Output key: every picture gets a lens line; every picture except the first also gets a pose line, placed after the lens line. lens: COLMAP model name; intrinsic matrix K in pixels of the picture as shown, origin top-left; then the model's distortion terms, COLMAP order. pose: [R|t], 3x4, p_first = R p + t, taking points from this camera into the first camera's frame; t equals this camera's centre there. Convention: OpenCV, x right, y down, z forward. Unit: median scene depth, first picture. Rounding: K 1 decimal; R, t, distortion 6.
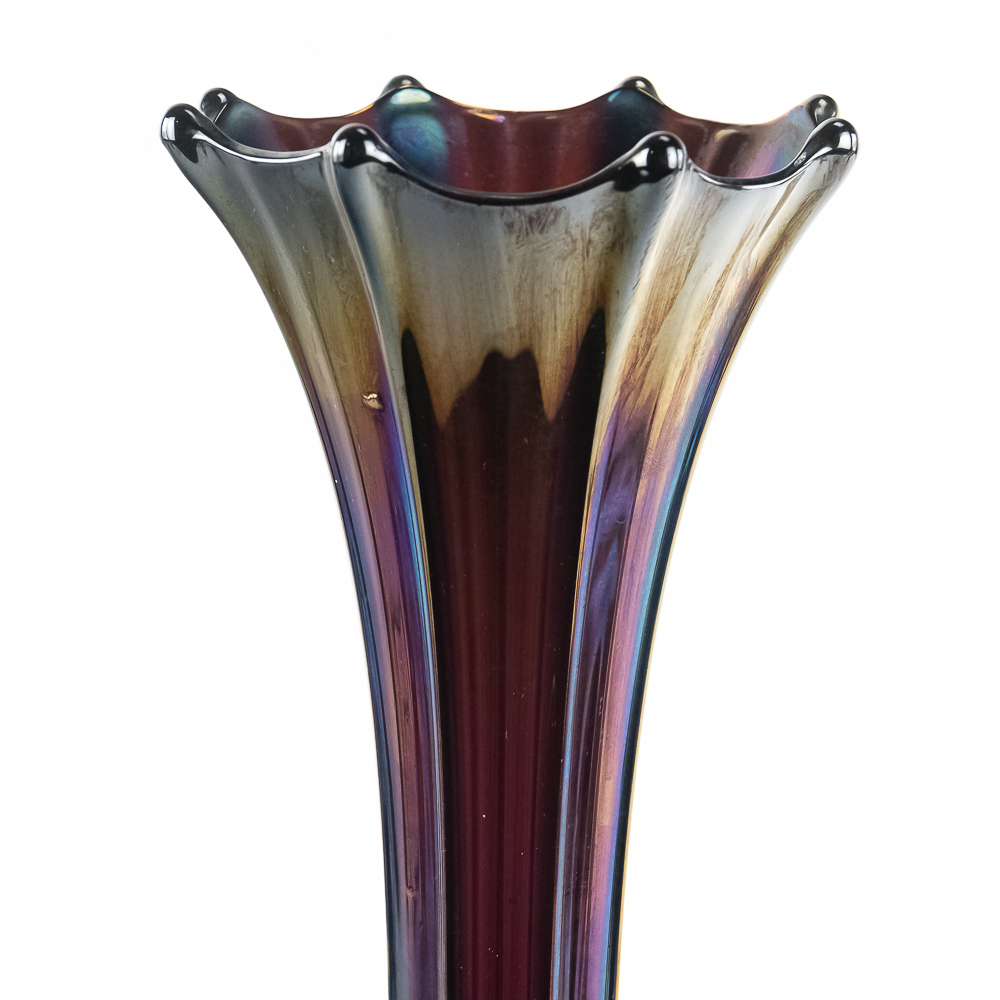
lens RADIAL K [[3729.5, 0, 500.0], [0, 3729.5, 500.0], [0, 0, 1]] dist [0.023837, -0.909581]
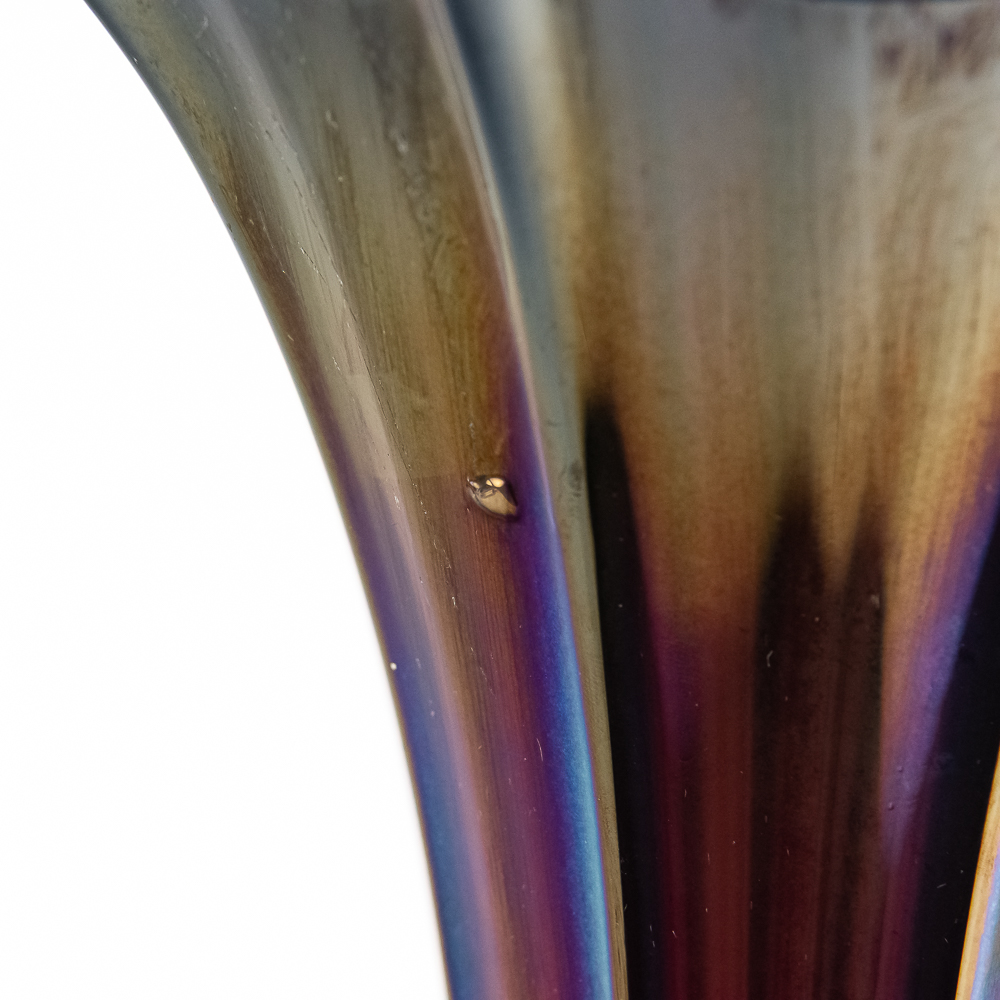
lens RADIAL K [[3729.5, 0, 500.0], [0, 3729.5, 500.0], [0, 0, 1]] dist [0.023837, -0.909581]
pose [[0.999944, 0.006802, 0.008121, -0.037418], [-0.006974, 0.999748, 0.021320, -0.035468], [-0.007974, -0.021375, 0.999740, 0.604395]]
